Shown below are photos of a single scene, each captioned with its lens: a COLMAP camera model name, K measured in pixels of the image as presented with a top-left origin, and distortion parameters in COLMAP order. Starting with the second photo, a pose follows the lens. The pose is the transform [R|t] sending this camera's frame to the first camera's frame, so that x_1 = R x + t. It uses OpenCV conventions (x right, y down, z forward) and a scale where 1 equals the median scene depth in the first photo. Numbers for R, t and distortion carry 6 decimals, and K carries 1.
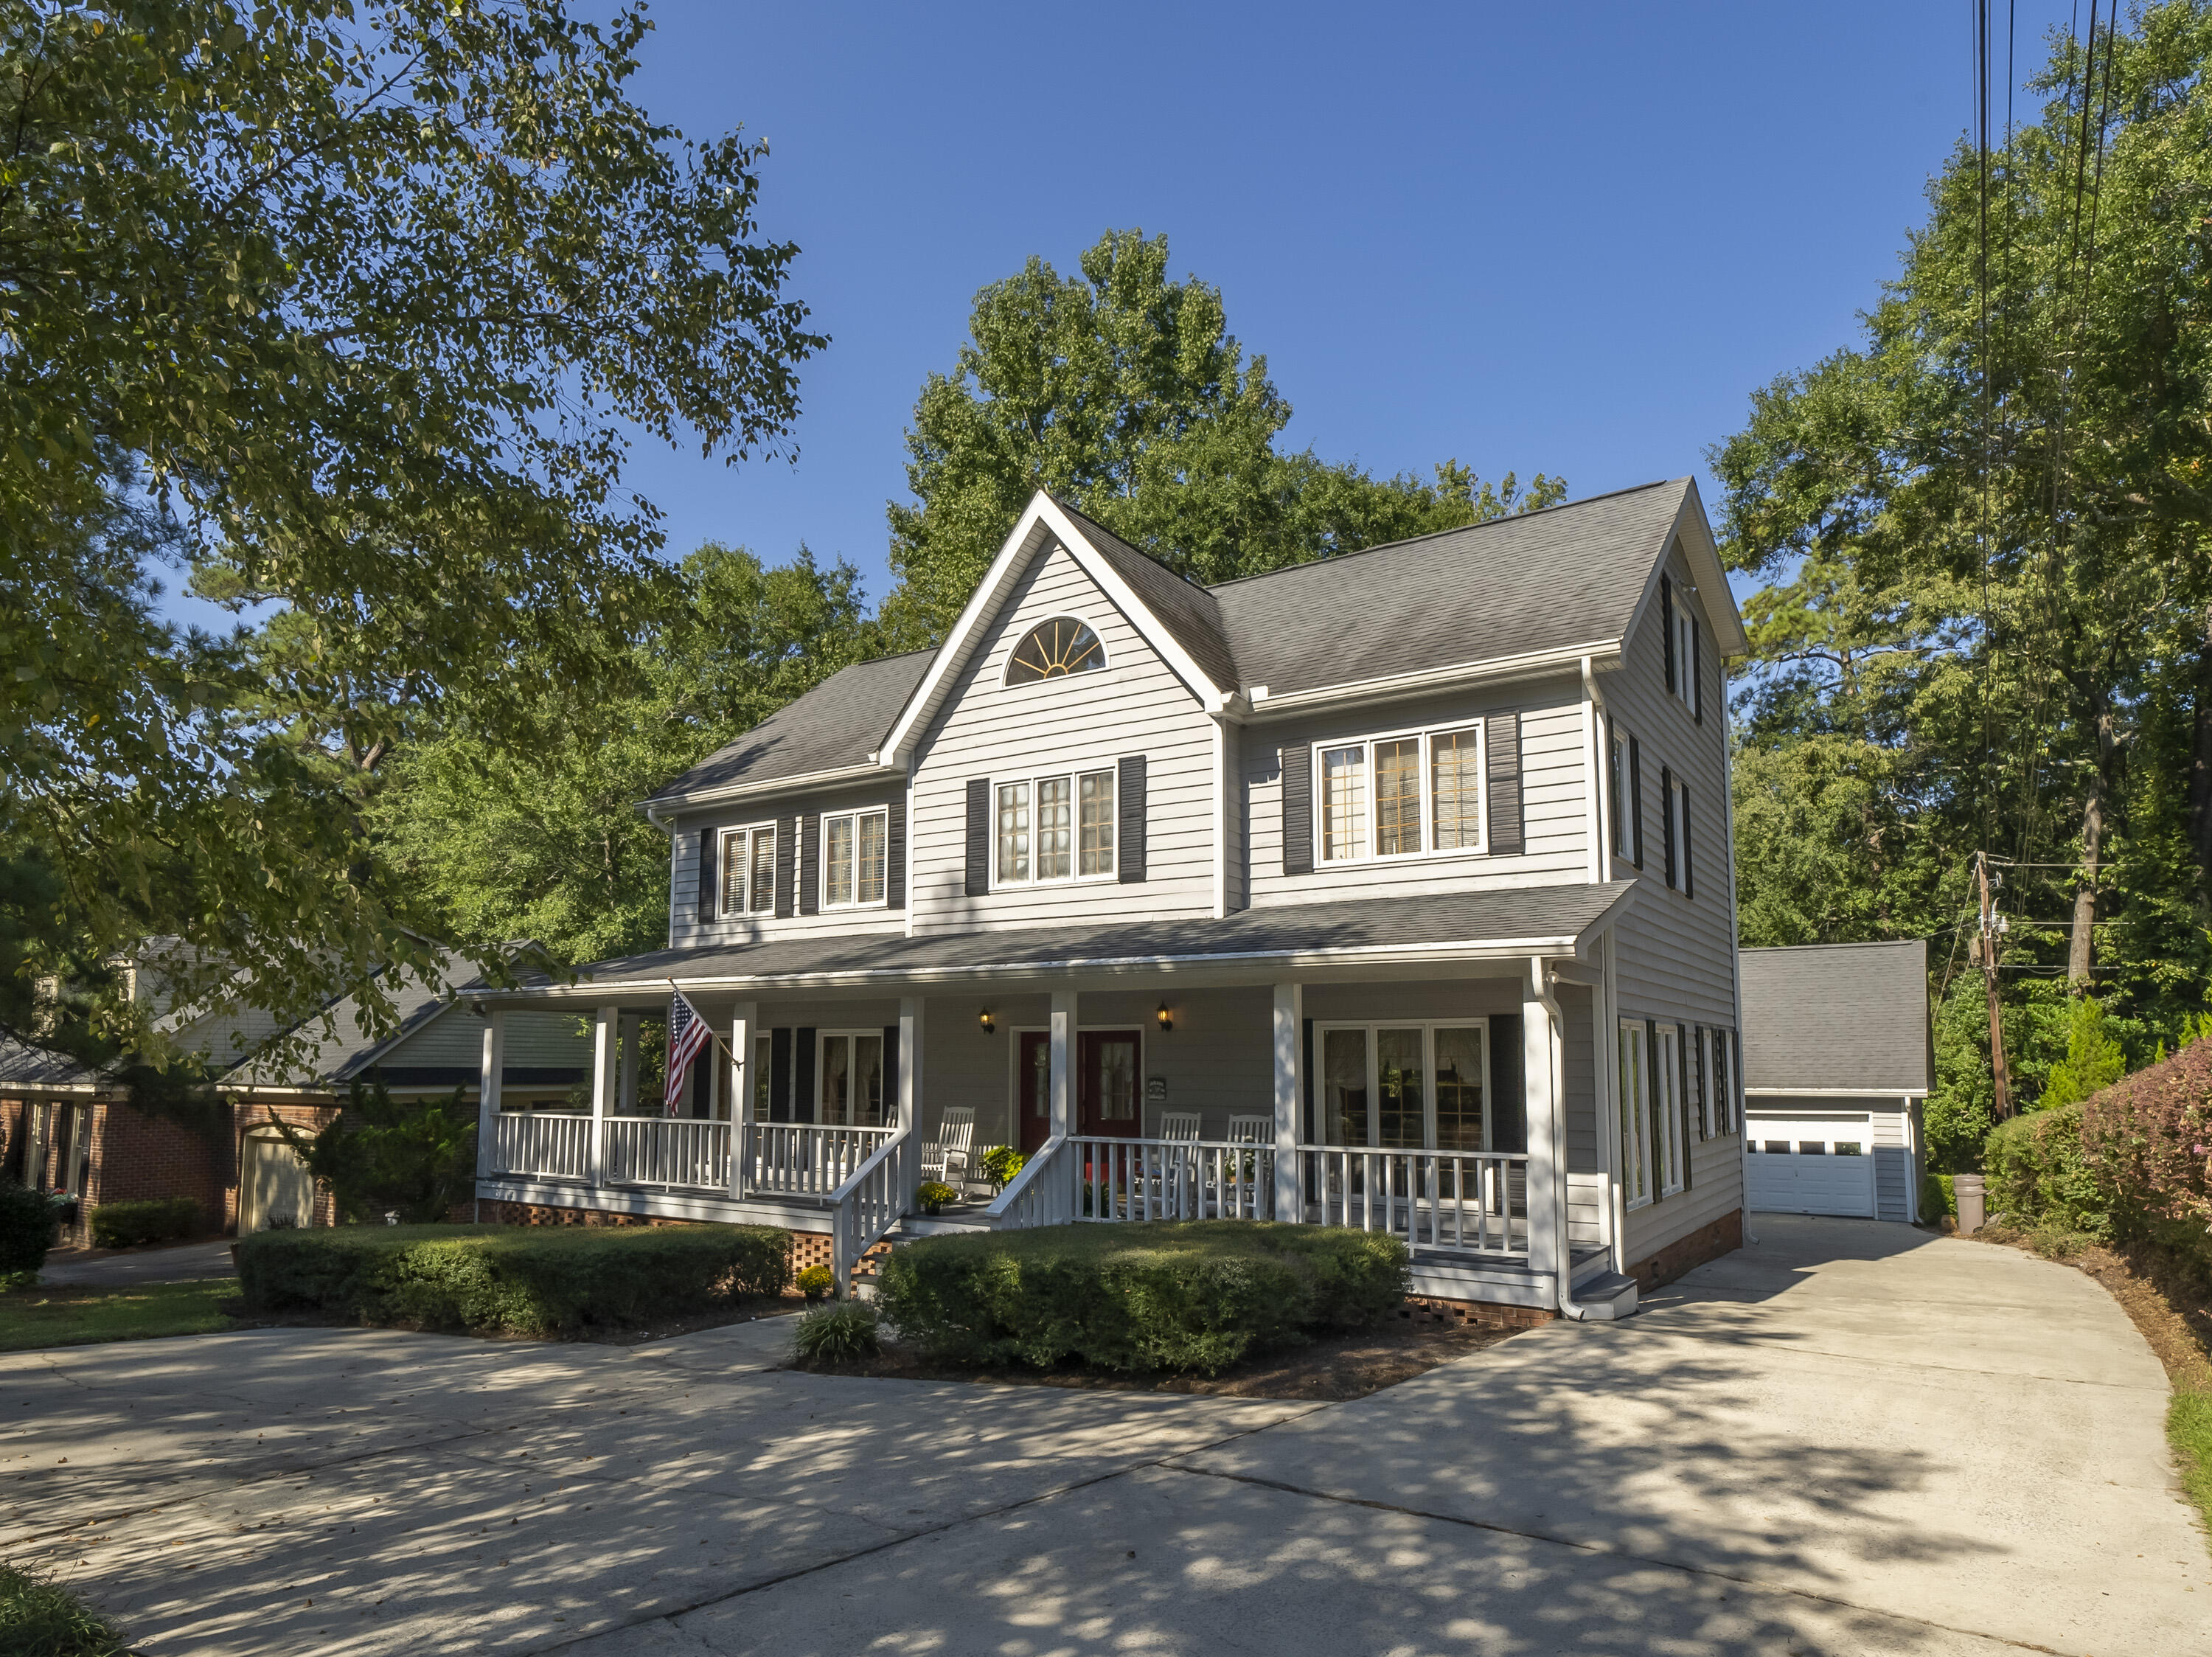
lens RADIAL K [[1473.5, 0, 1106.0], [0, 1473.5, 828.5], [0, 0, 1]] dist [0.006963, 0.001394]
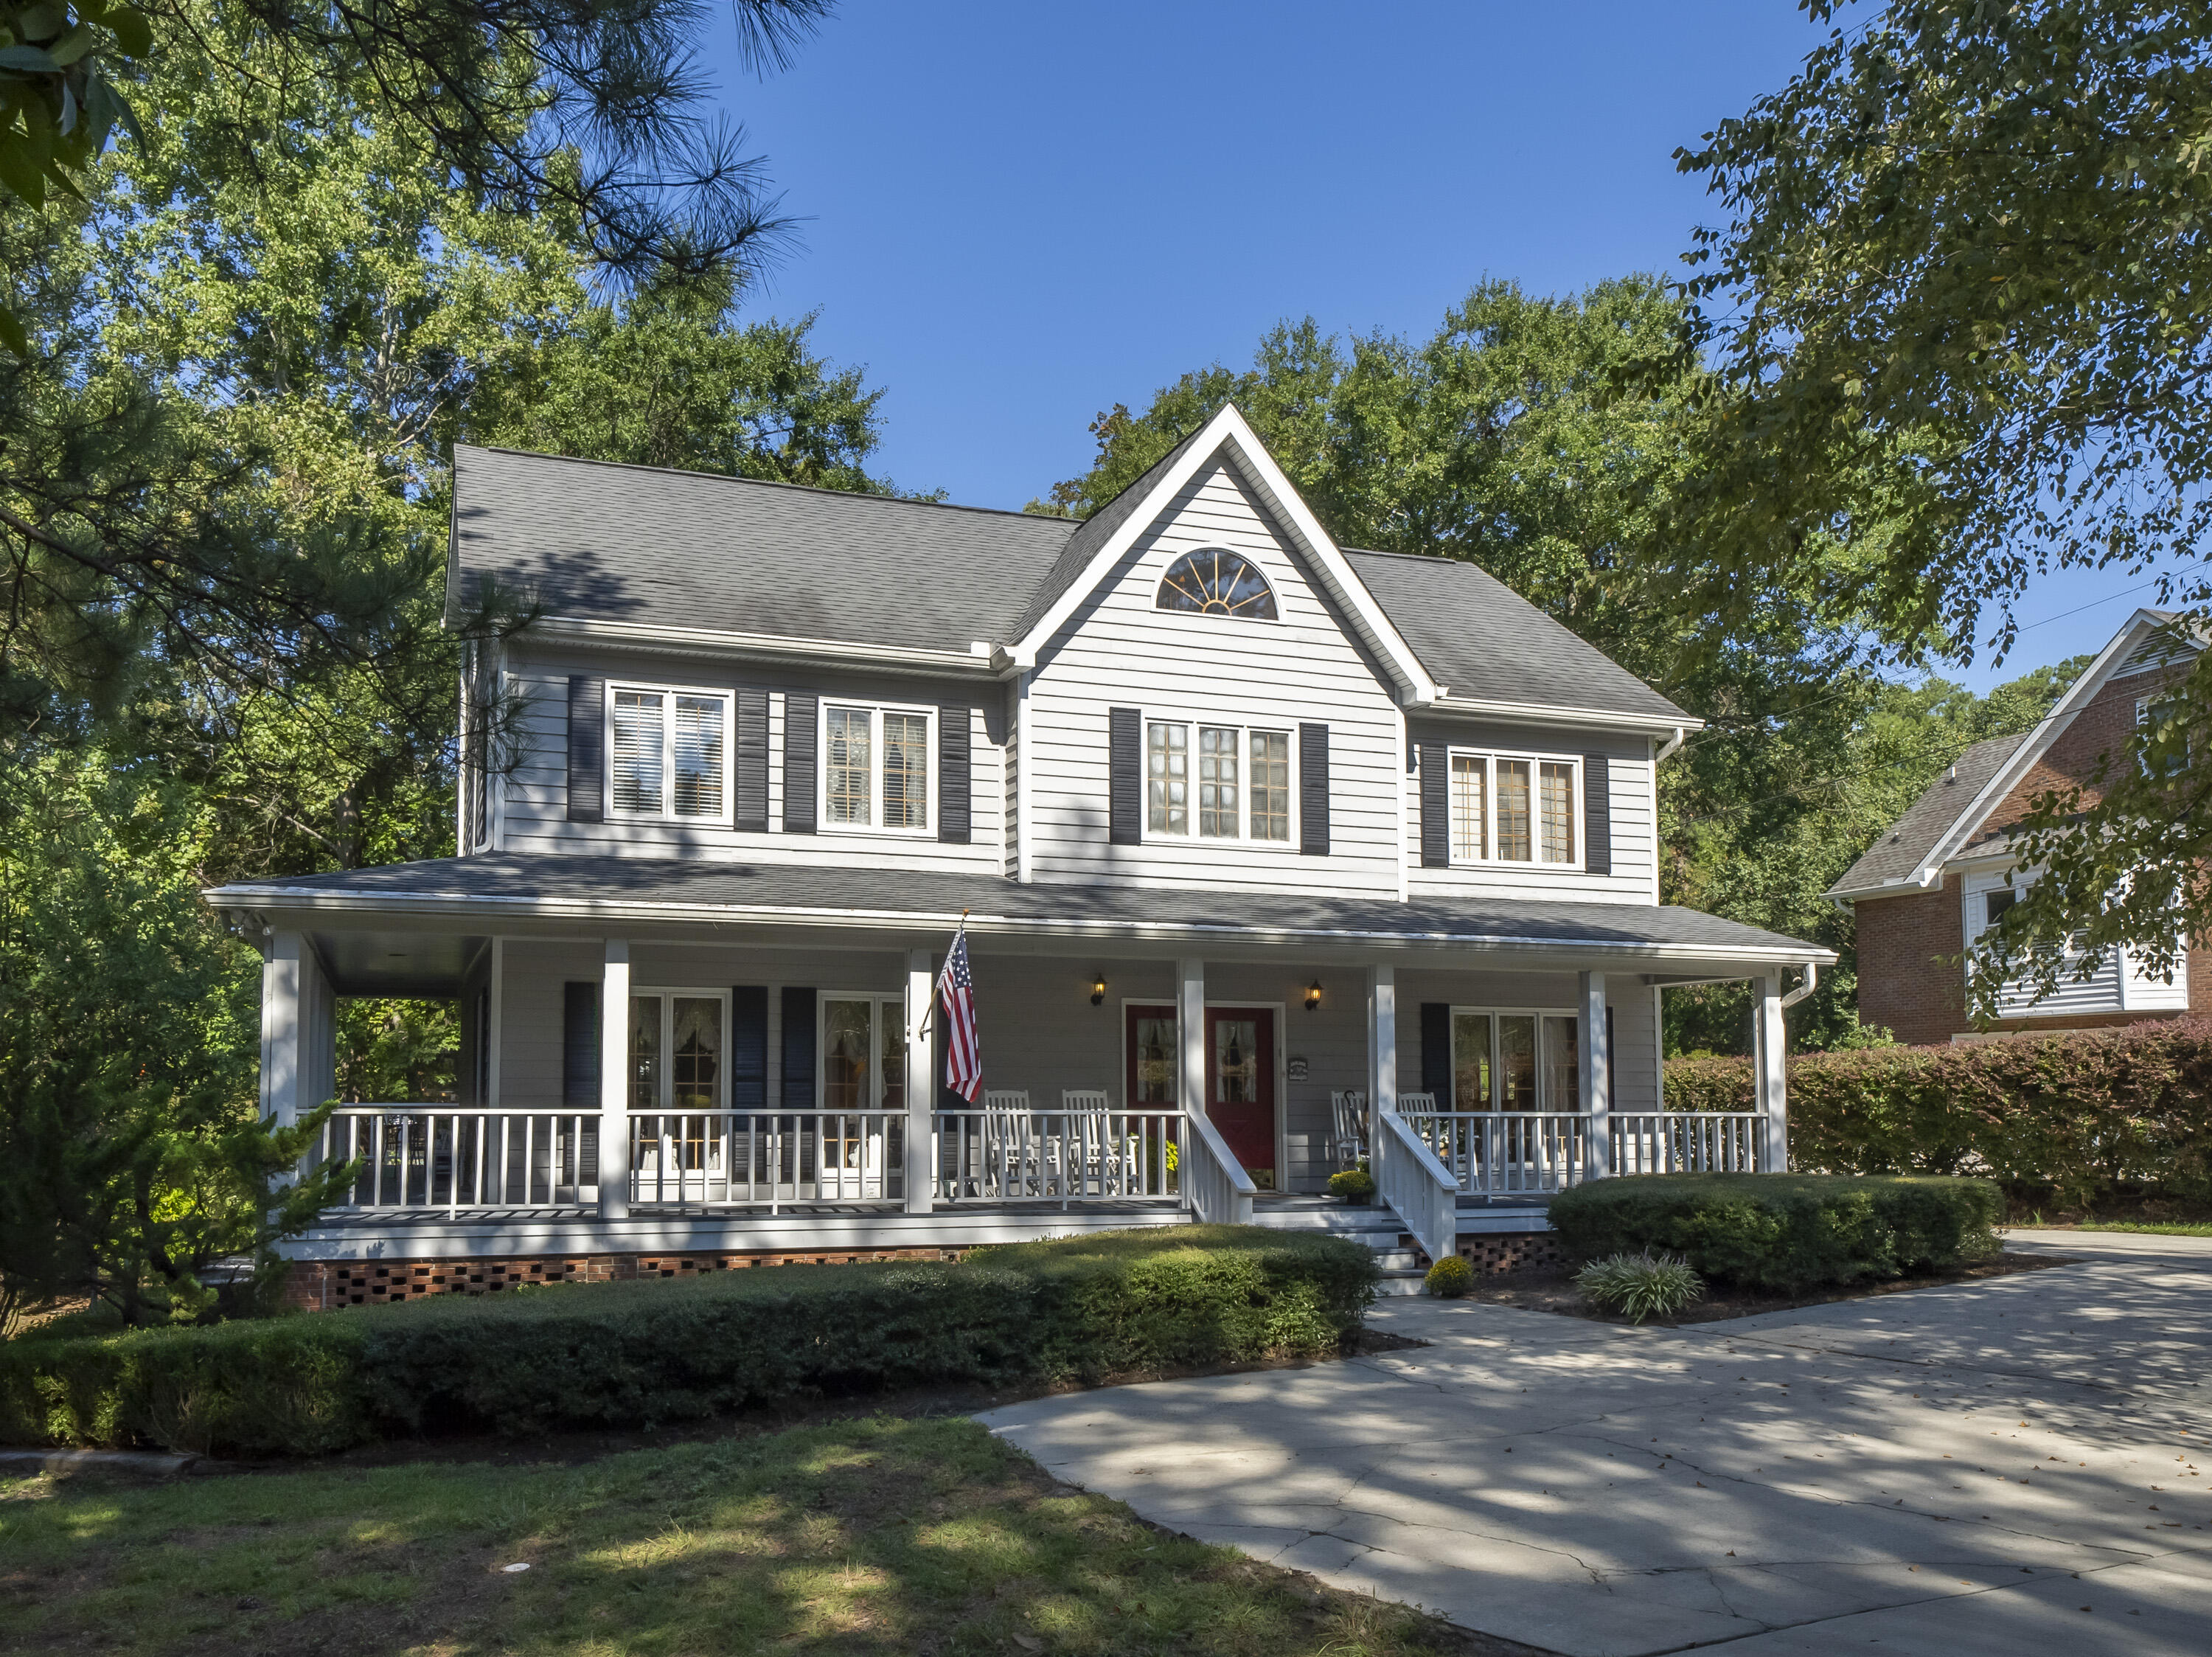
lens RADIAL K [[1823.7, 0, 1058.9], [0, 1823.7, 829.7], [0, 0, 1]] dist [0.000345, 0.003731]
pose [[0.543177, 0.123363, 0.830506, -0.992935], [-0.133131, 0.989288, -0.059876, 0.106488], [-0.828996, -0.078043, 0.553782, 0.450947]]
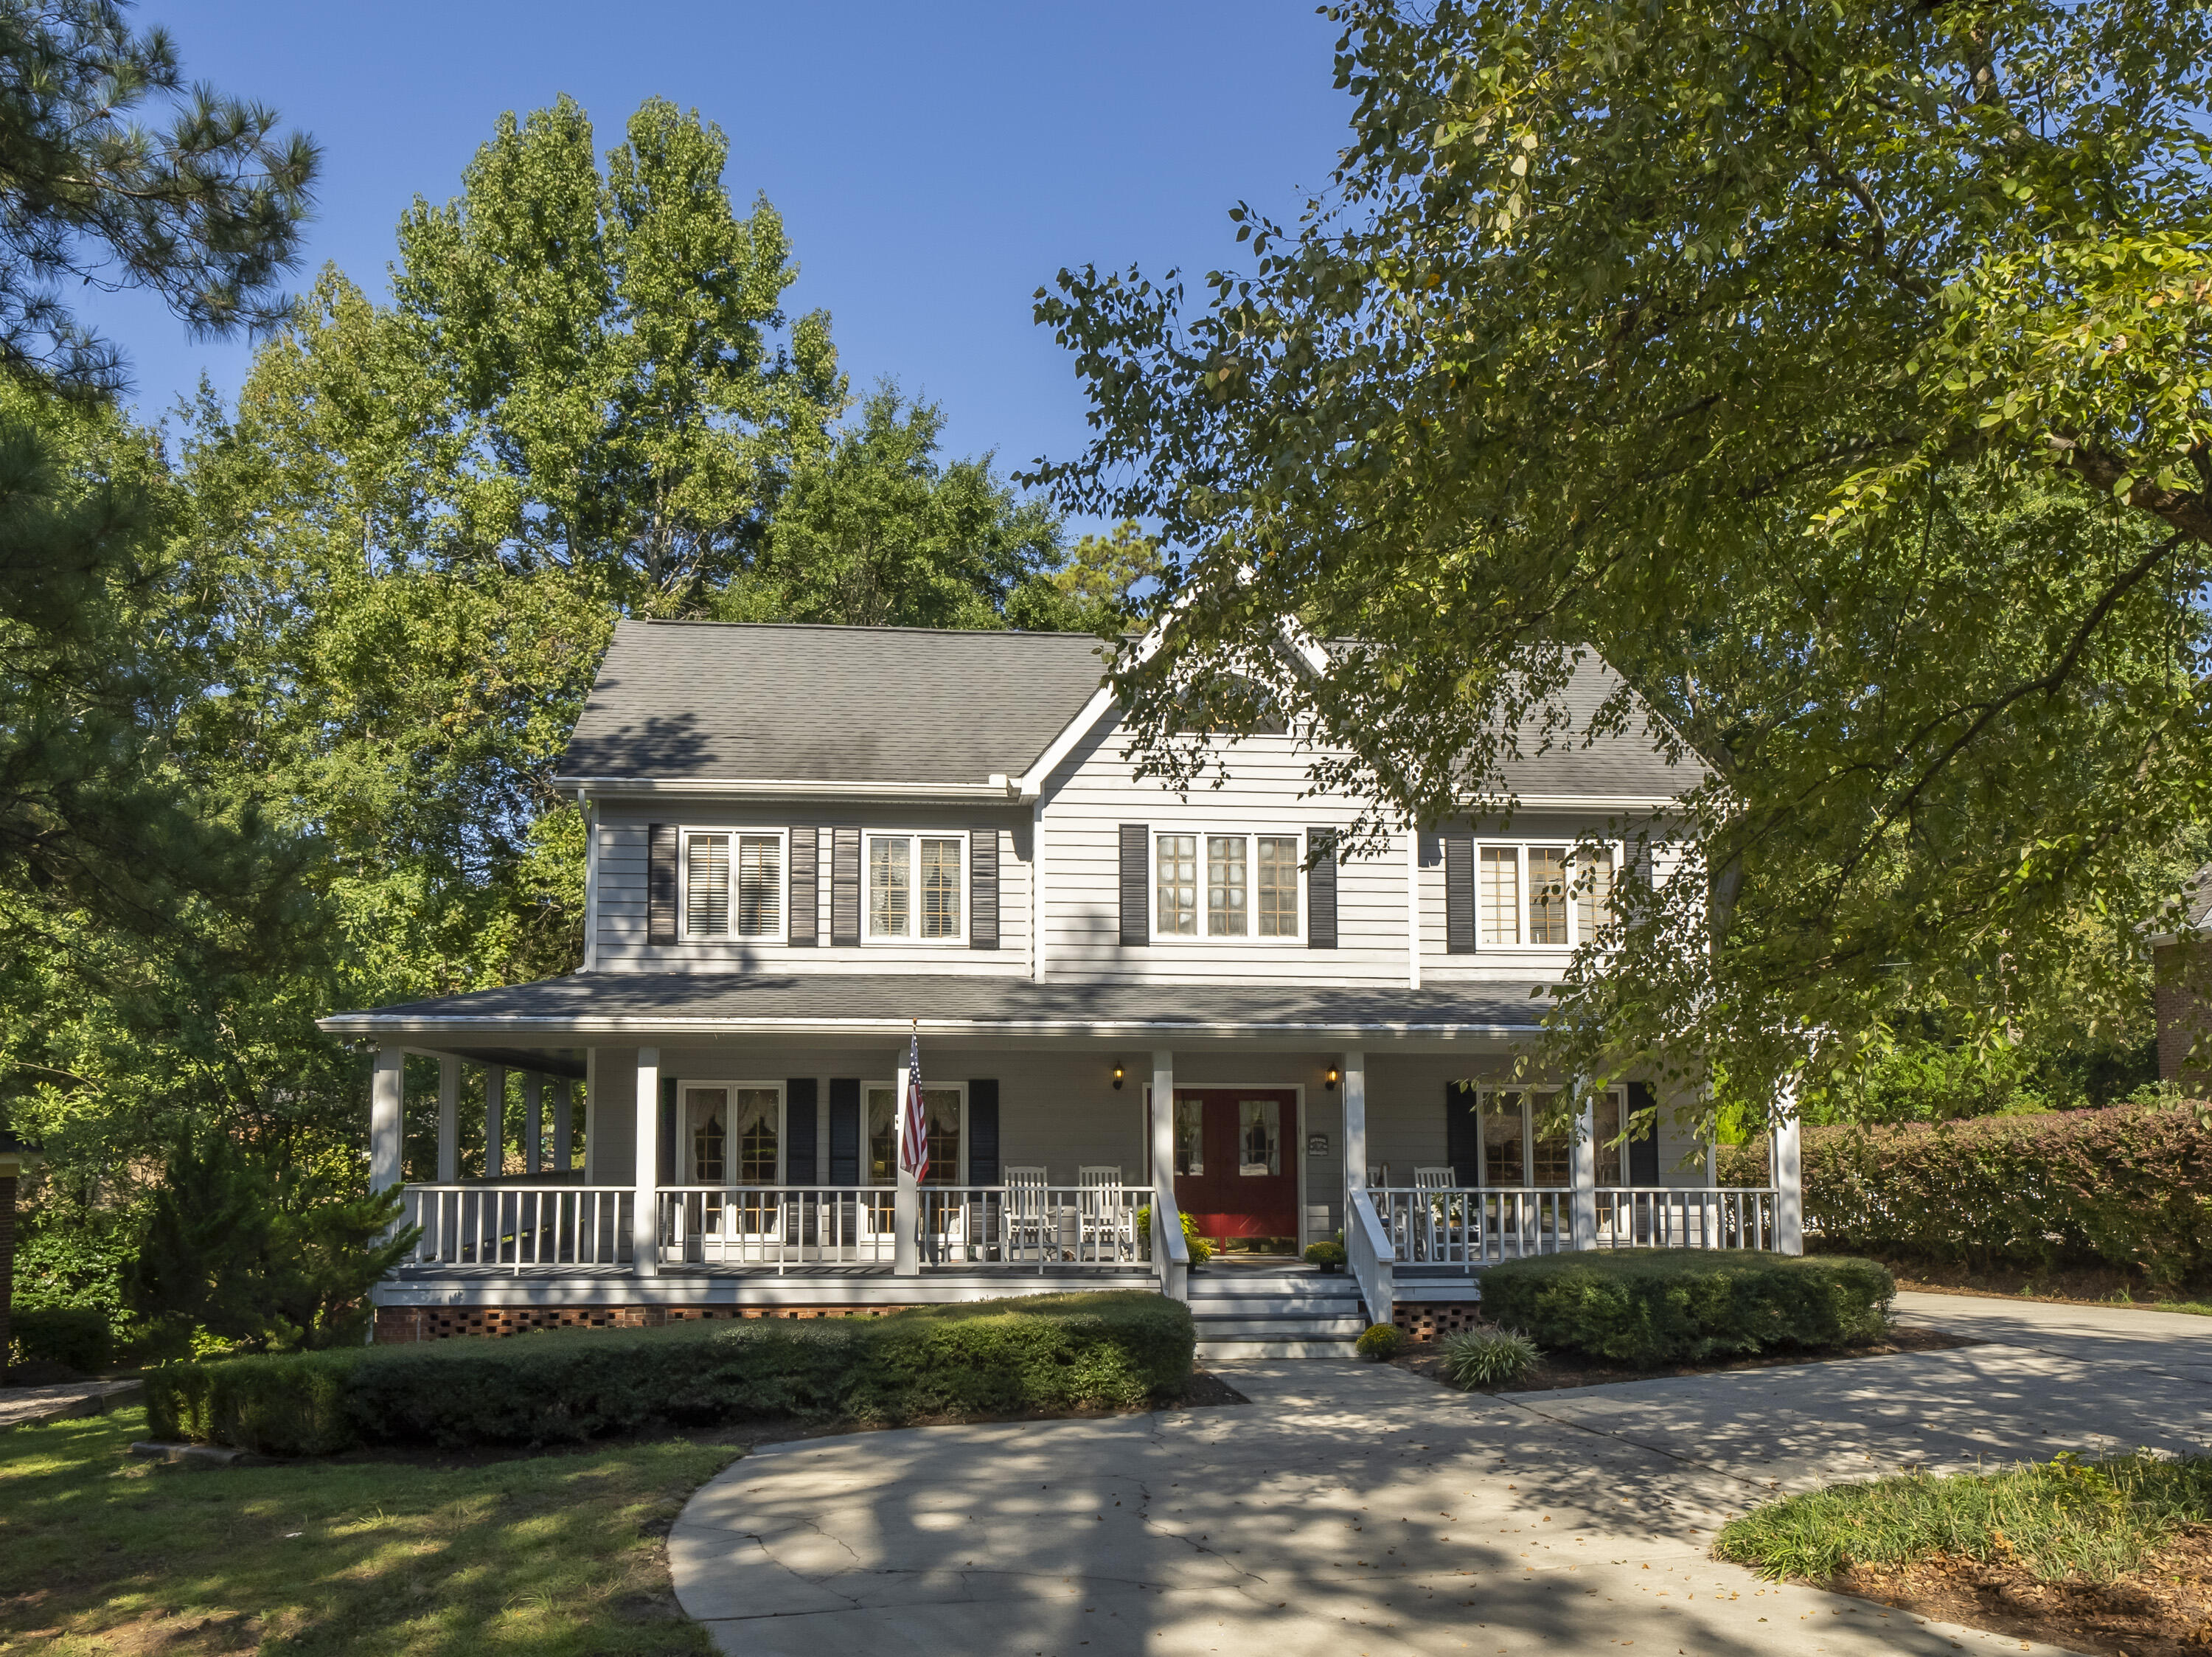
lens RADIAL K [[1849.3, 0, 1106.0], [0, 1849.3, 828.5], [0, 0, 1]] dist [0.000714, 0.005045]
pose [[0.735957, 0.111340, 0.667810, -0.919003], [-0.107481, 0.993090, -0.047123, 0.028698], [-0.668442, -0.037097, 0.742839, 0.122149]]
